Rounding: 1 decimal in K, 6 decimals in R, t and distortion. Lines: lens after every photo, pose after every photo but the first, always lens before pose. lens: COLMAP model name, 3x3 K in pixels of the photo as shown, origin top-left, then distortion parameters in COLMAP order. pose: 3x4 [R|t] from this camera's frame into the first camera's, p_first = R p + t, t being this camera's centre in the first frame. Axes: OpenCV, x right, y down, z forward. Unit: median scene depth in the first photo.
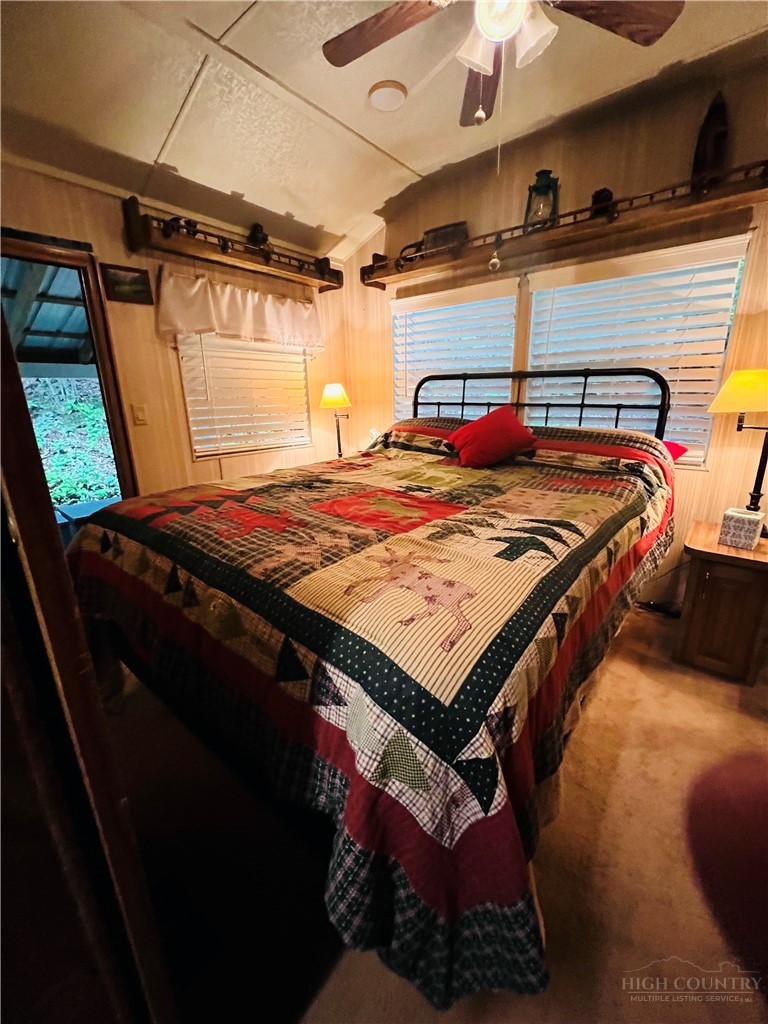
lens RADIAL K [[410.6, 0, 383.9], [0, 410.6, 509.1], [0, 0, 1]] dist [-0.001180, 0.000527]
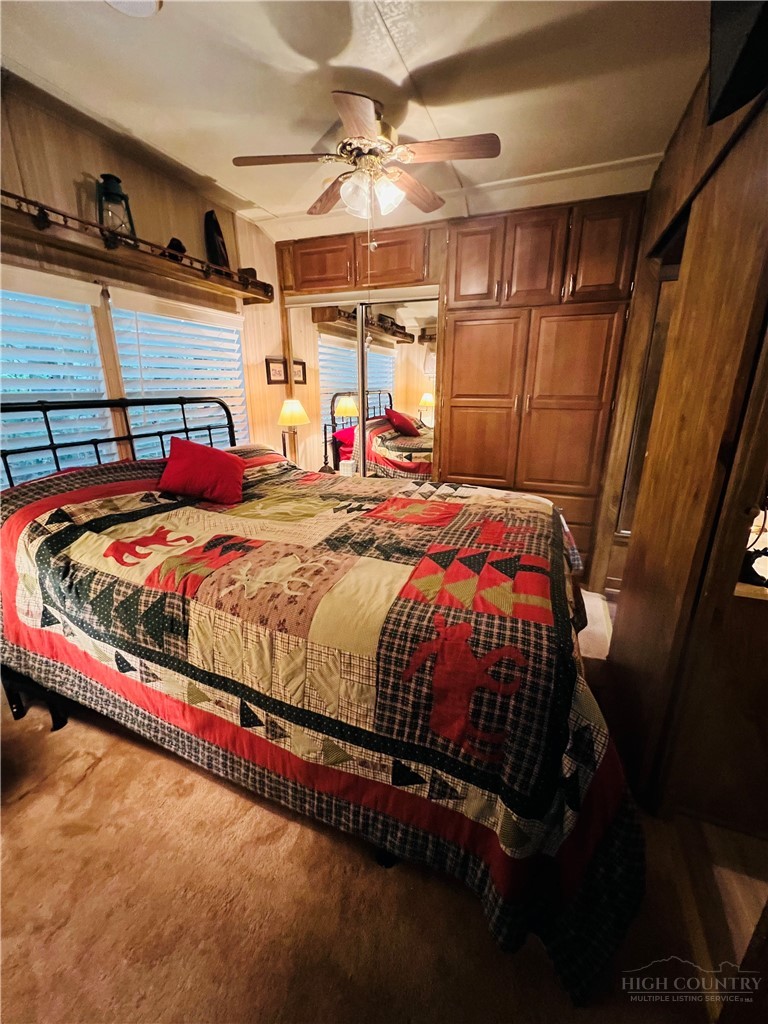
lens RADIAL K [[410.6, 0, 379.9], [0, 410.6, 512.5], [0, 0, 1]] dist [-0.001180, 0.000527]
pose [[-0.286010, -0.268888, 0.919727, -0.683096], [0.268780, 0.898778, 0.346347, -0.281978], [-0.919758, 0.346262, -0.184788, 0.768275]]
